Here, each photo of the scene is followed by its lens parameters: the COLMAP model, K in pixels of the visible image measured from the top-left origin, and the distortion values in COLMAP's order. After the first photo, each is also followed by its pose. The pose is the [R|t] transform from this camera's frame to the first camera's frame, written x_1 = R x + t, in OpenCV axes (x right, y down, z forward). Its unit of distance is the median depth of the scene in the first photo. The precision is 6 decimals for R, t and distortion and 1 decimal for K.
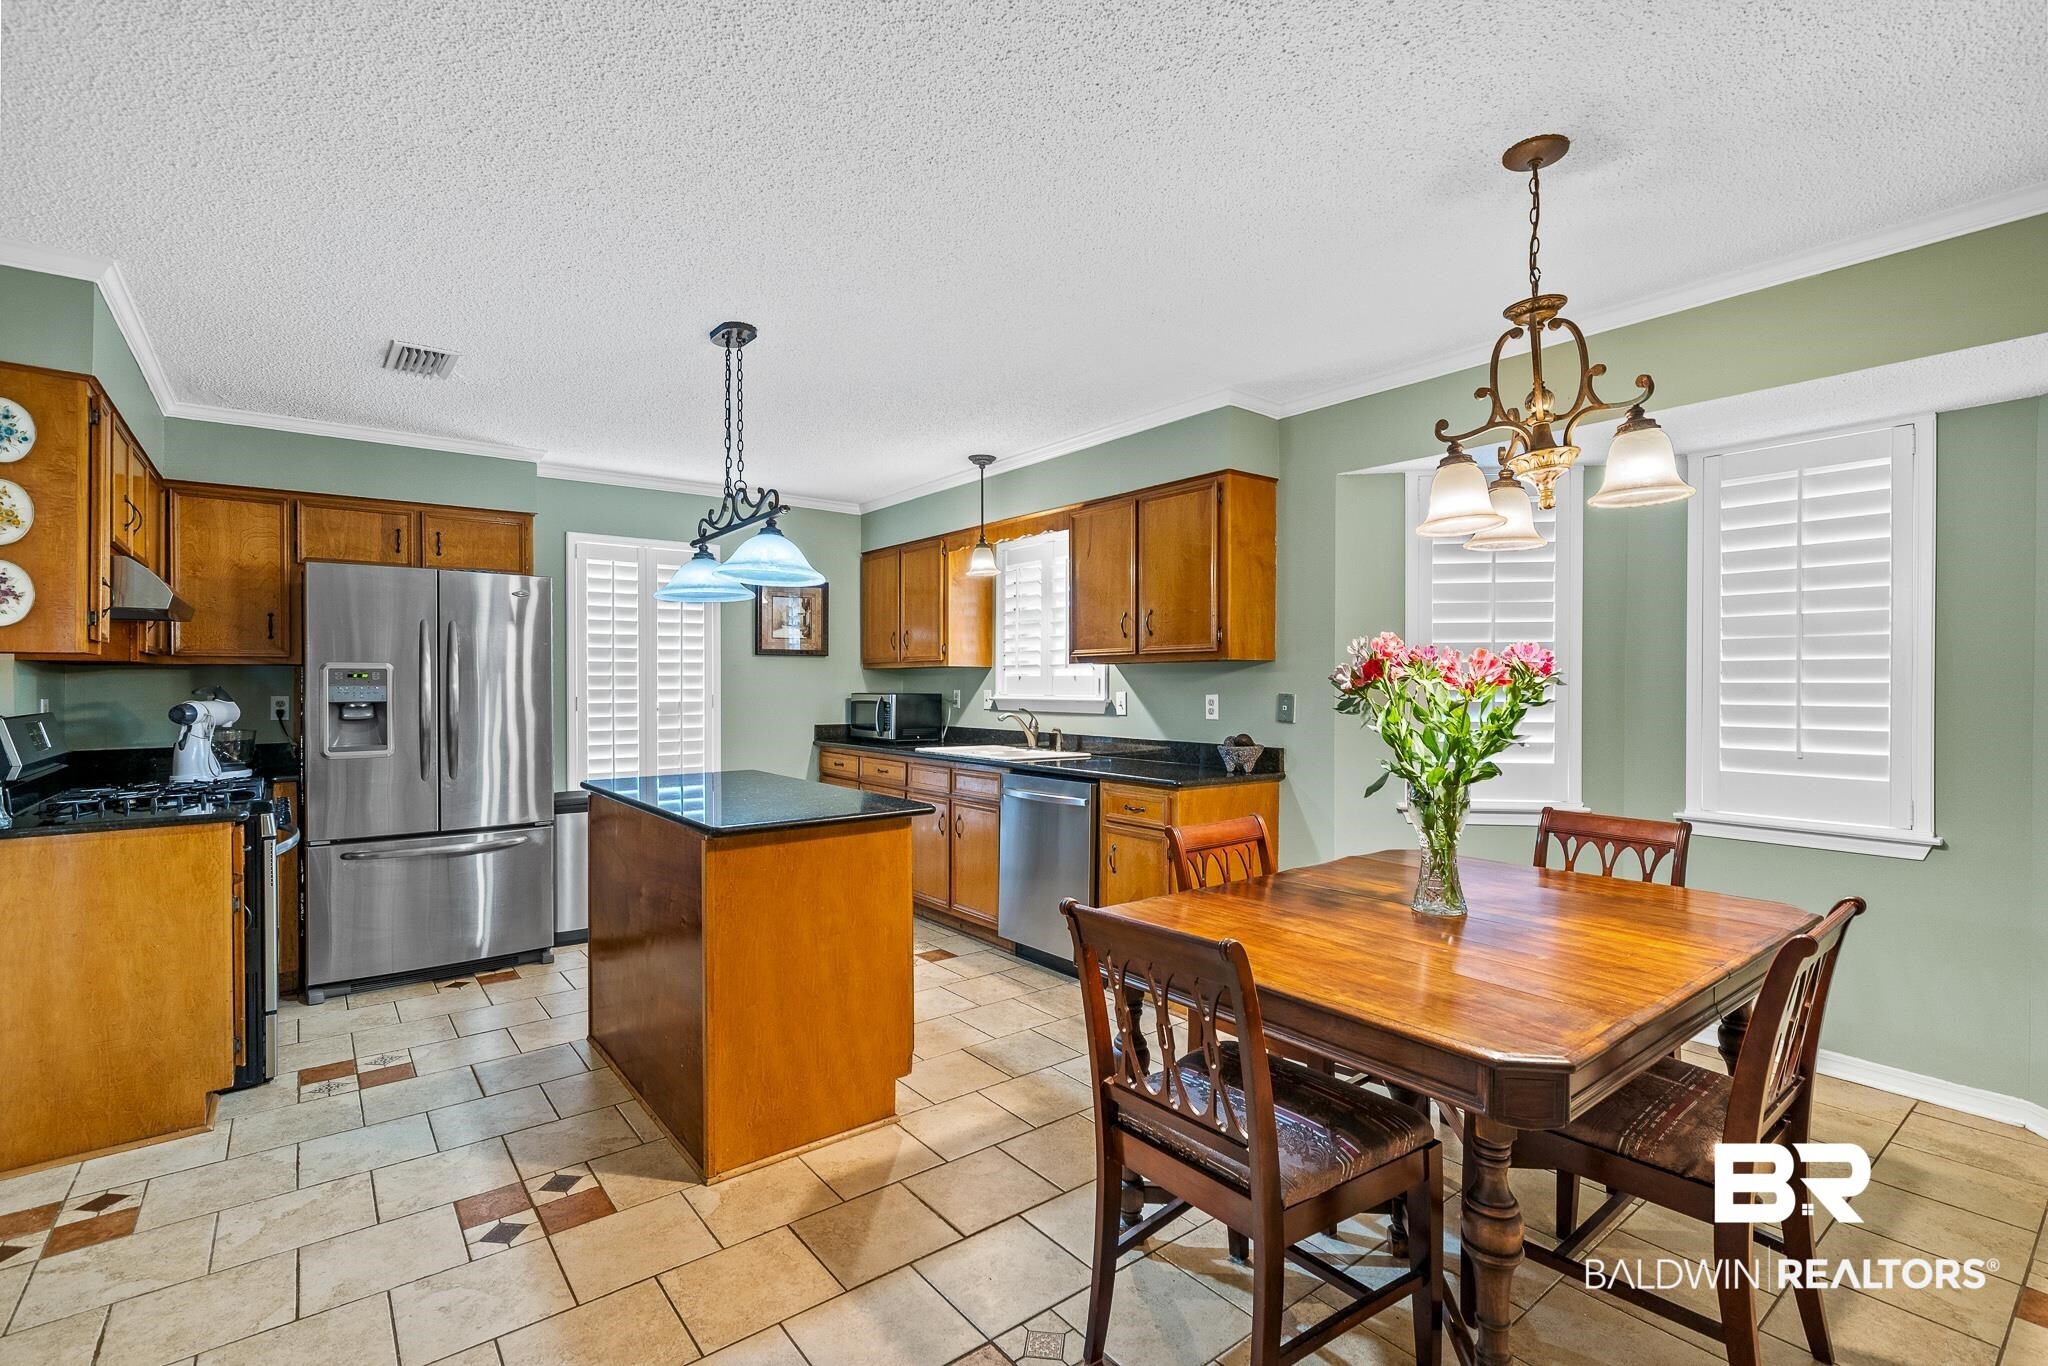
lens RADIAL K [[927.0, 0, 1018.3], [0, 927.0, 688.0], [0, 0, 1]] dist [0.002618, 0.000861]
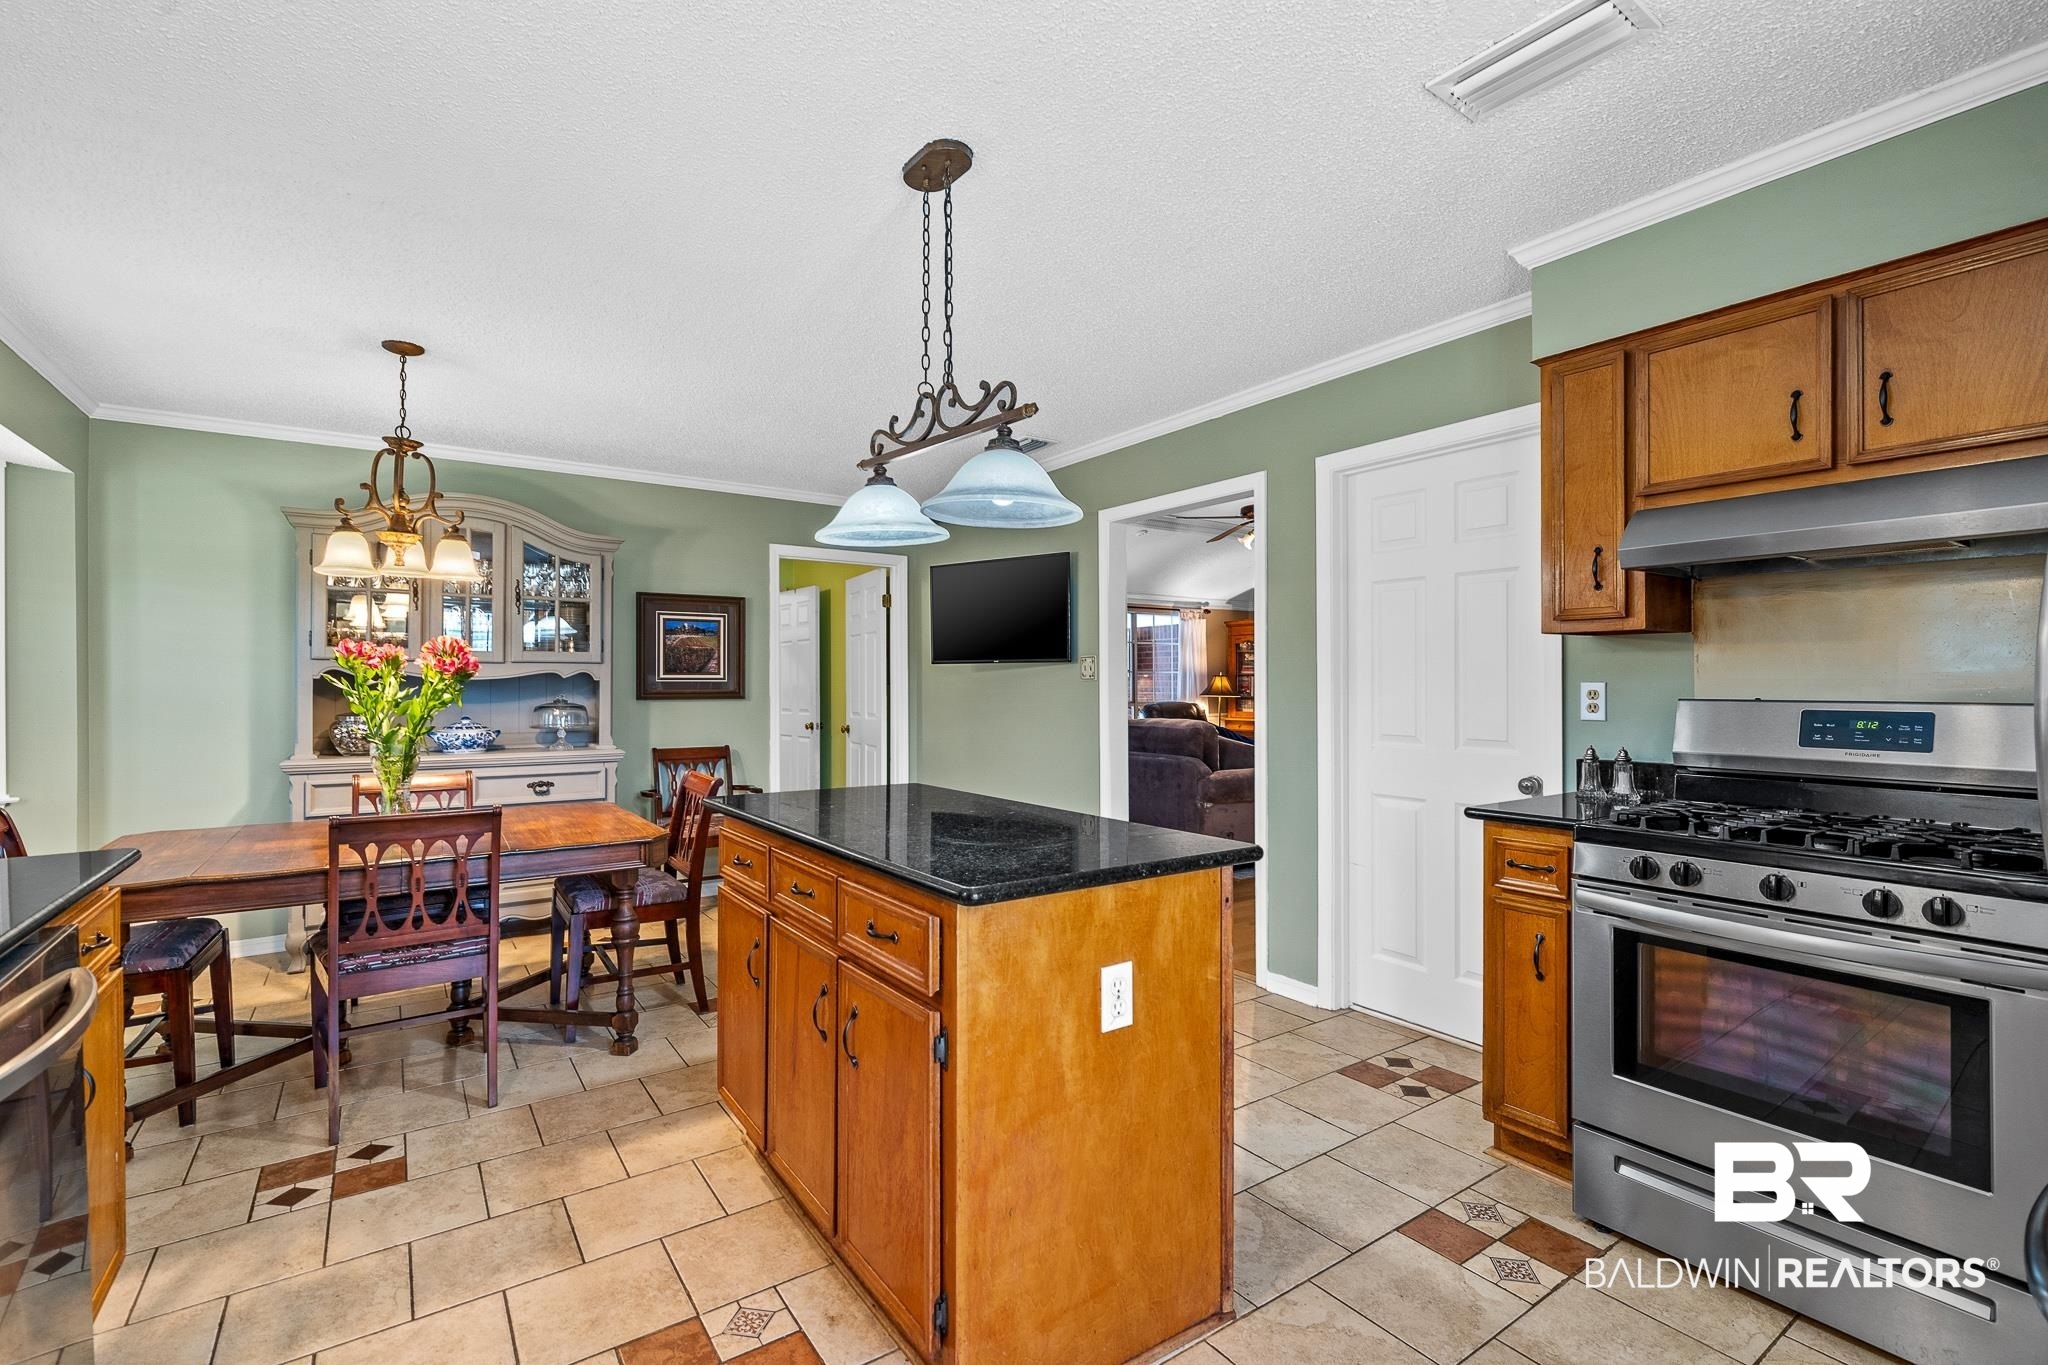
lens RADIAL K [[927.0, 0, 1018.3], [0, 927.0, 687.5], [0, 0, 1]] dist [0.002618, 0.000861]
pose [[-0.998105, 0.002712, 0.061467, -0.339082], [0.003312, 0.999948, 0.009662, 0.006021], [-0.061438, 0.009848, -0.998062, 1.404982]]
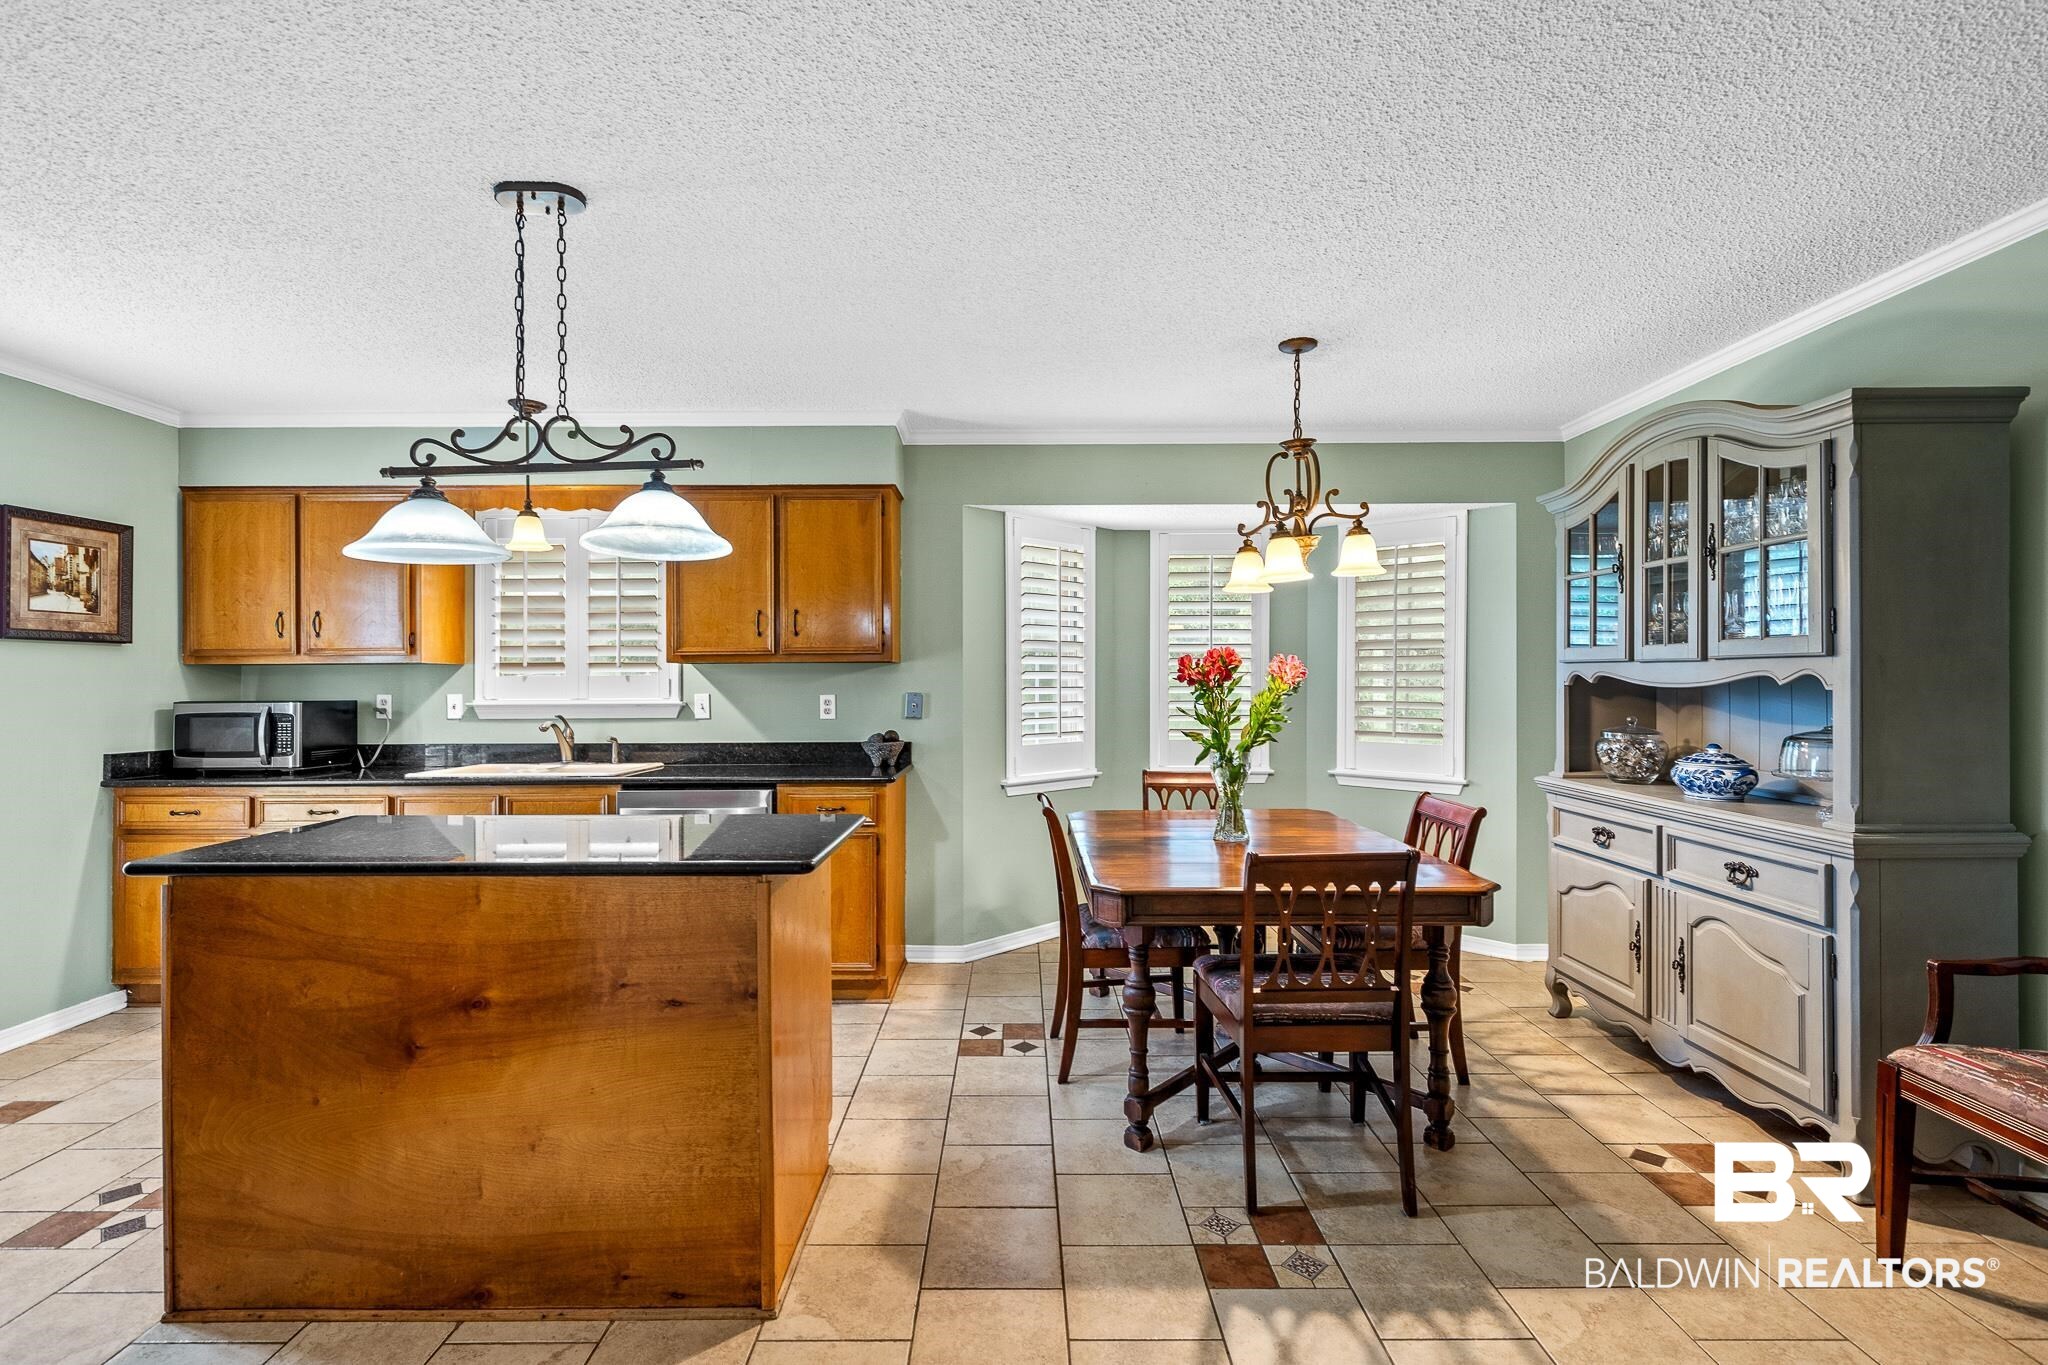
lens RADIAL K [[927.0, 0, 1018.3], [0, 927.0, 687.5], [0, 0, 1]] dist [0.002618, 0.000861]
pose [[0.615563, -0.006270, 0.788062, -0.533706], [0.008394, 0.999964, 0.001399, -0.000798], [-0.788043, 0.005754, 0.615594, 0.224195]]
